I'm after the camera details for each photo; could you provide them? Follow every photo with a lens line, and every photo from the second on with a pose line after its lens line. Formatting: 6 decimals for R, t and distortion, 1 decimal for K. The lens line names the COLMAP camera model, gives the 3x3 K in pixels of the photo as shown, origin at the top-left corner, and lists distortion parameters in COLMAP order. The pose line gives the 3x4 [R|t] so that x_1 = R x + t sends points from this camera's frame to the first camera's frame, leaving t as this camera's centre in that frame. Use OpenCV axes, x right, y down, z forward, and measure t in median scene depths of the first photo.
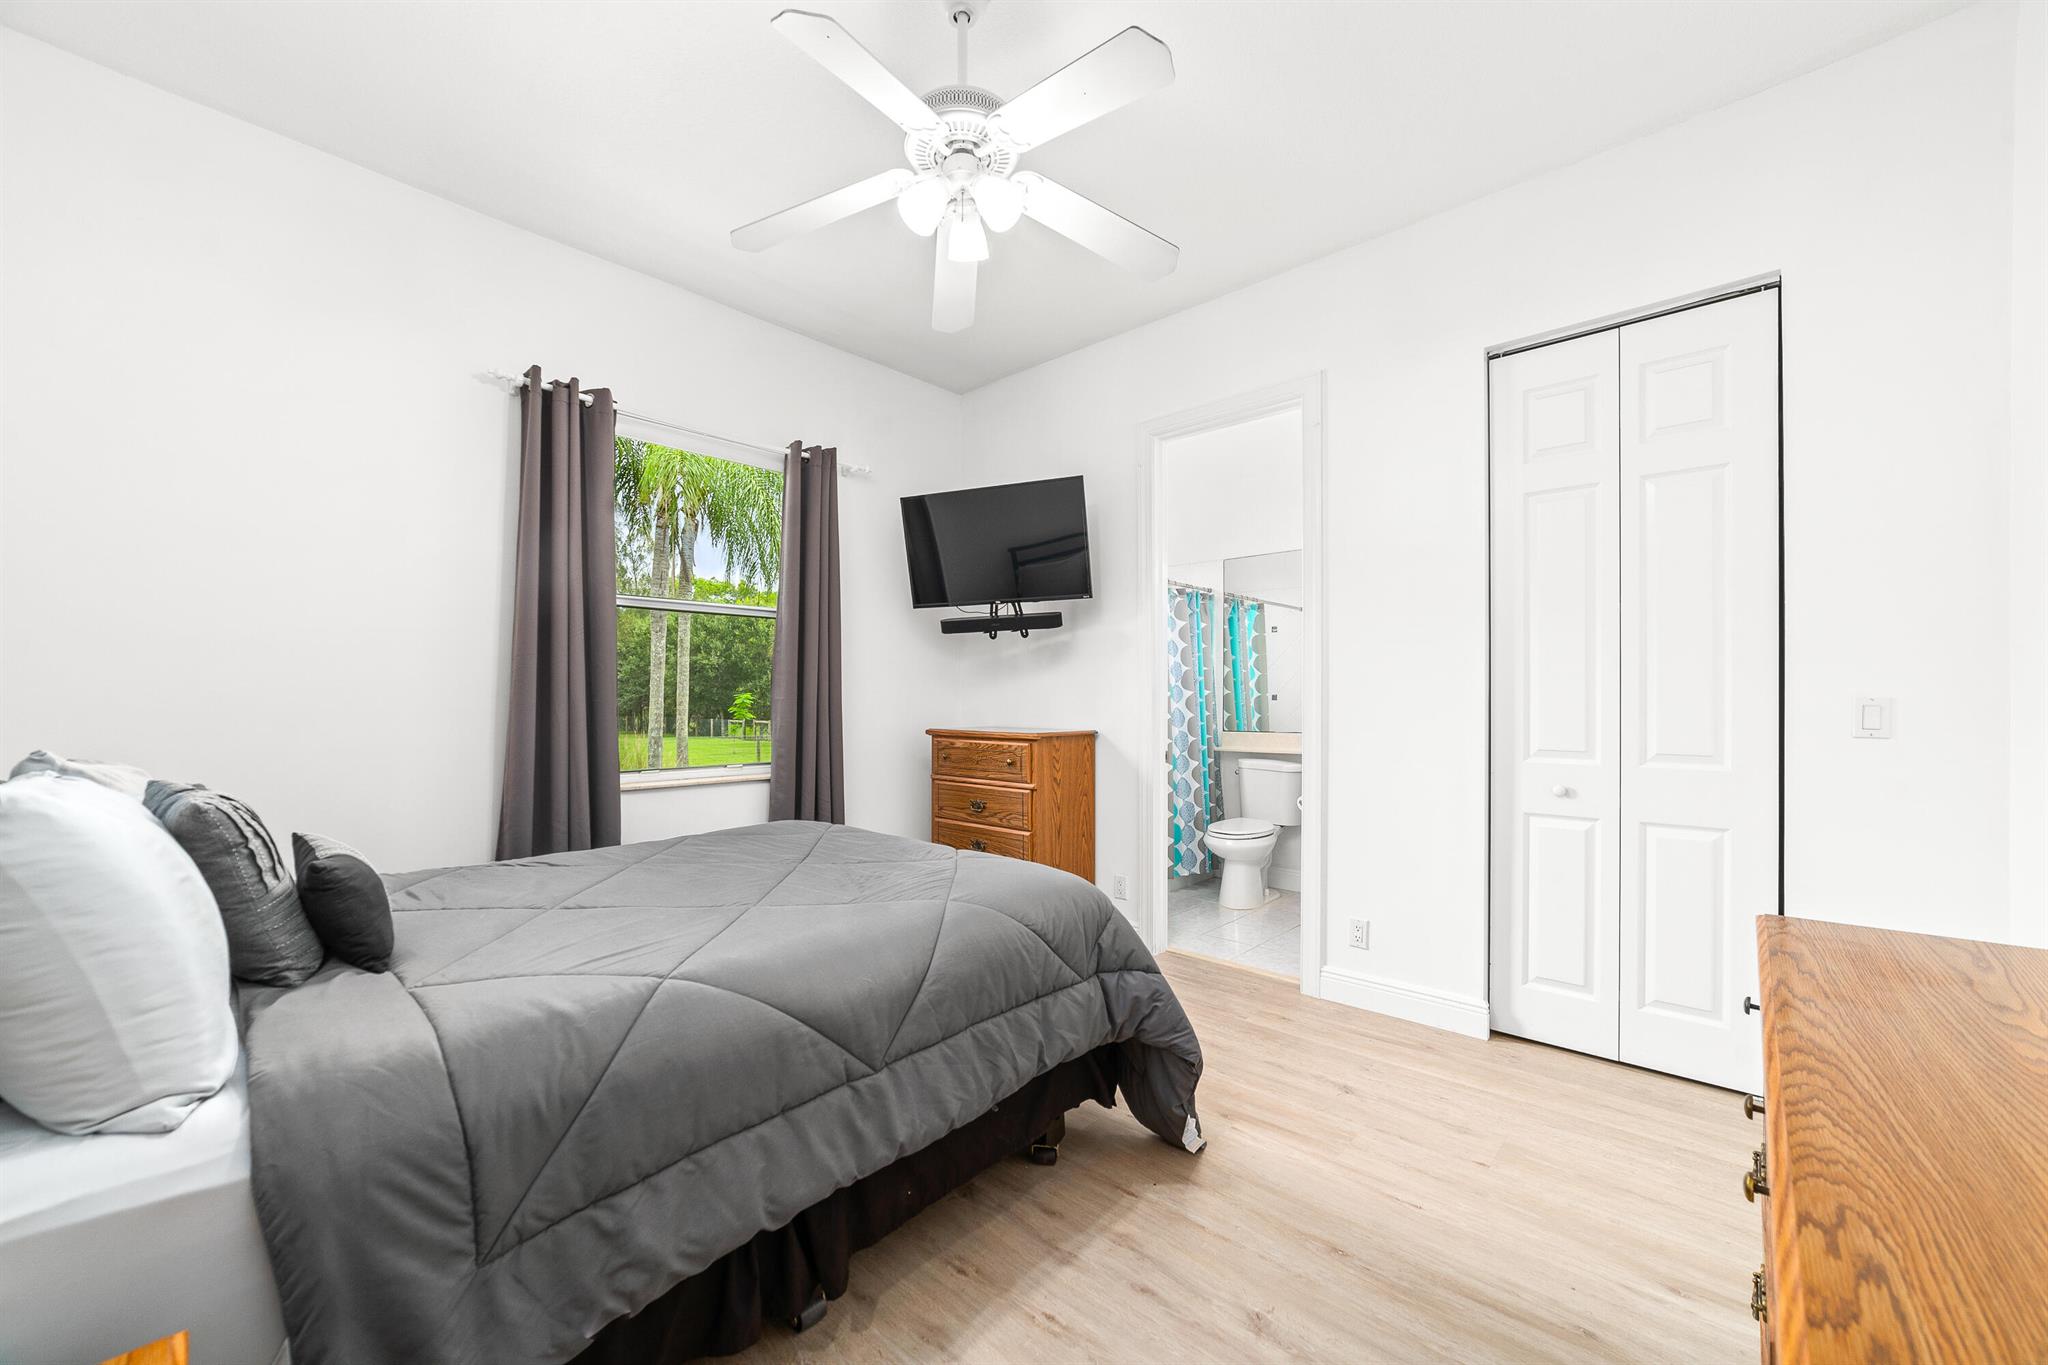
lens RADIAL K [[797.1, 0, 1029.0], [0, 797.1, 696.1], [0, 0, 1]] dist [-0.024152, 0.009807]
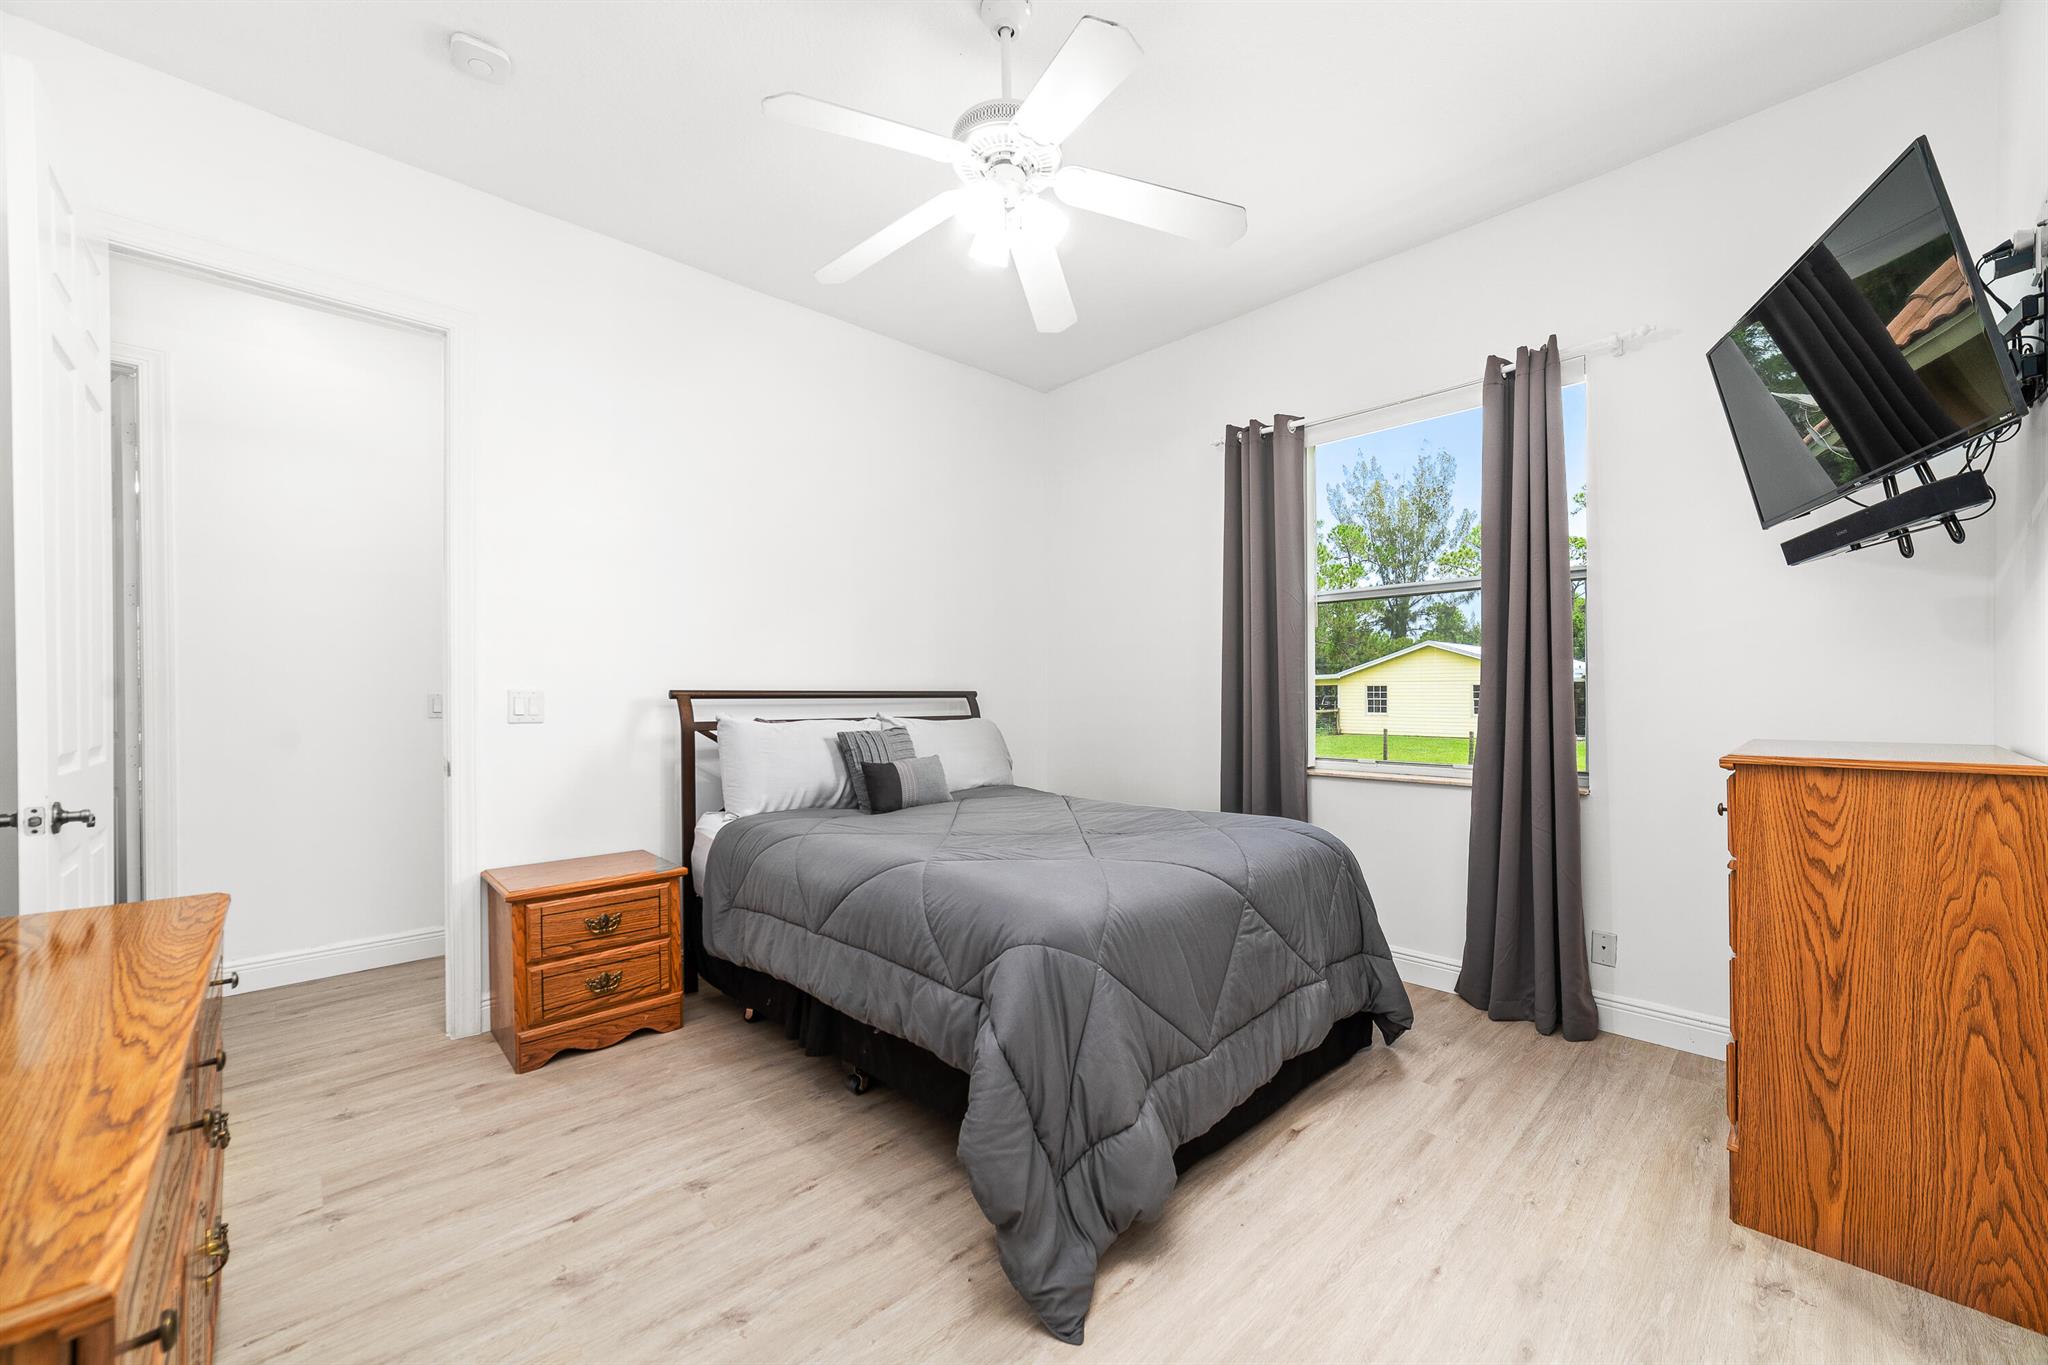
lens RADIAL K [[798.7, 0, 1029.4], [0, 798.7, 695.0], [0, 0, 1]] dist [-0.008905, 0.000068]
pose [[-0.069622, -0.002779, -0.997570, 0.562934], [0.008029, 0.999962, -0.003346, 0.007787], [0.997541, -0.008243, -0.069597, 0.644782]]
